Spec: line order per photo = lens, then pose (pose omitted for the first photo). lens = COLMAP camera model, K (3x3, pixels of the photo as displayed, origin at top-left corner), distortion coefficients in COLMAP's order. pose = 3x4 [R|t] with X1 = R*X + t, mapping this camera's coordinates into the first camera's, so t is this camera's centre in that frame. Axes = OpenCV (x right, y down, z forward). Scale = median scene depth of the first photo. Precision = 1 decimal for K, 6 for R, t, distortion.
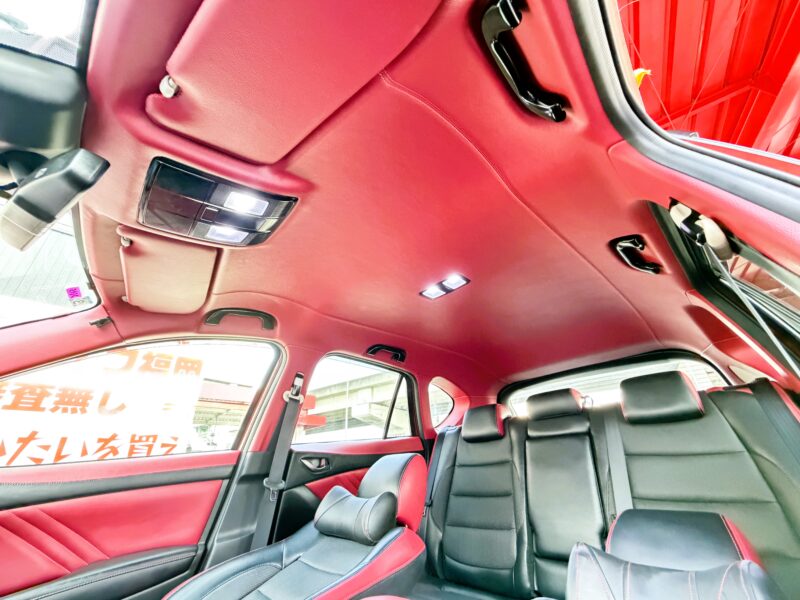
lens RADIAL K [[321.1, 0, 395.7], [0, 321.1, 302.2], [0, 0, 1]] dist [0.002868, 0.000042]
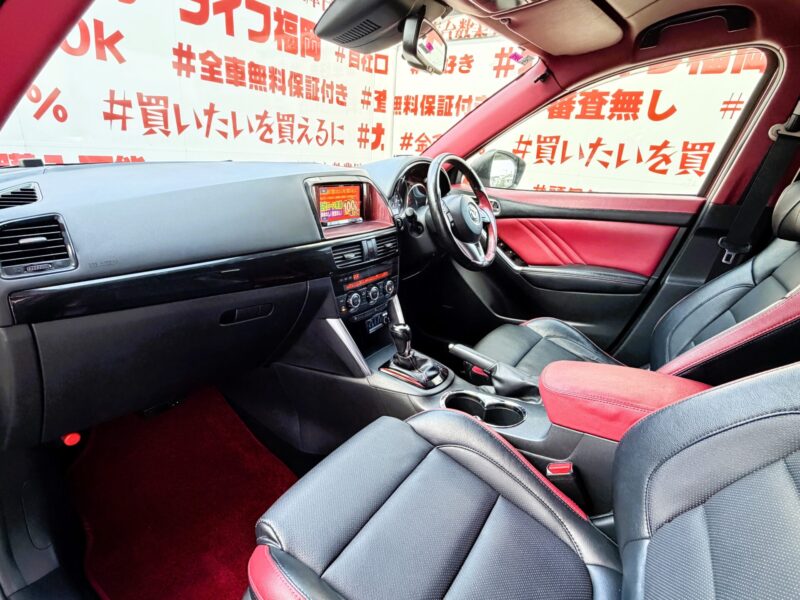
lens RADIAL K [[426.3, 0, 396.8], [0, 426.3, 298.9], [0, 0, 1]] dist [-0.004145, 0.000332]
pose [[0.247506, 0.374108, -0.893747, 0.305674], [0.381357, 0.810373, 0.444818, -0.092665], [0.890678, -0.450932, 0.057903, 0.086226]]
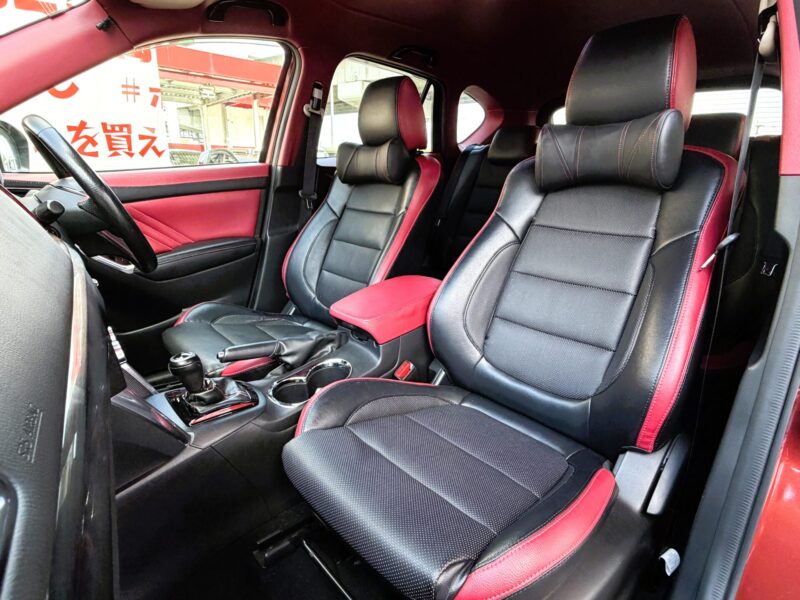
lens RADIAL K [[426.3, 0, 398.7], [0, 426.3, 292.2], [0, 0, 1]] dist [-0.004145, 0.000332]
pose [[0.998138, 0.055753, 0.024735, -0.065536], [-0.057428, 0.722402, 0.689085, -0.149230], [0.020550, -0.689222, 0.724258, -0.187031]]
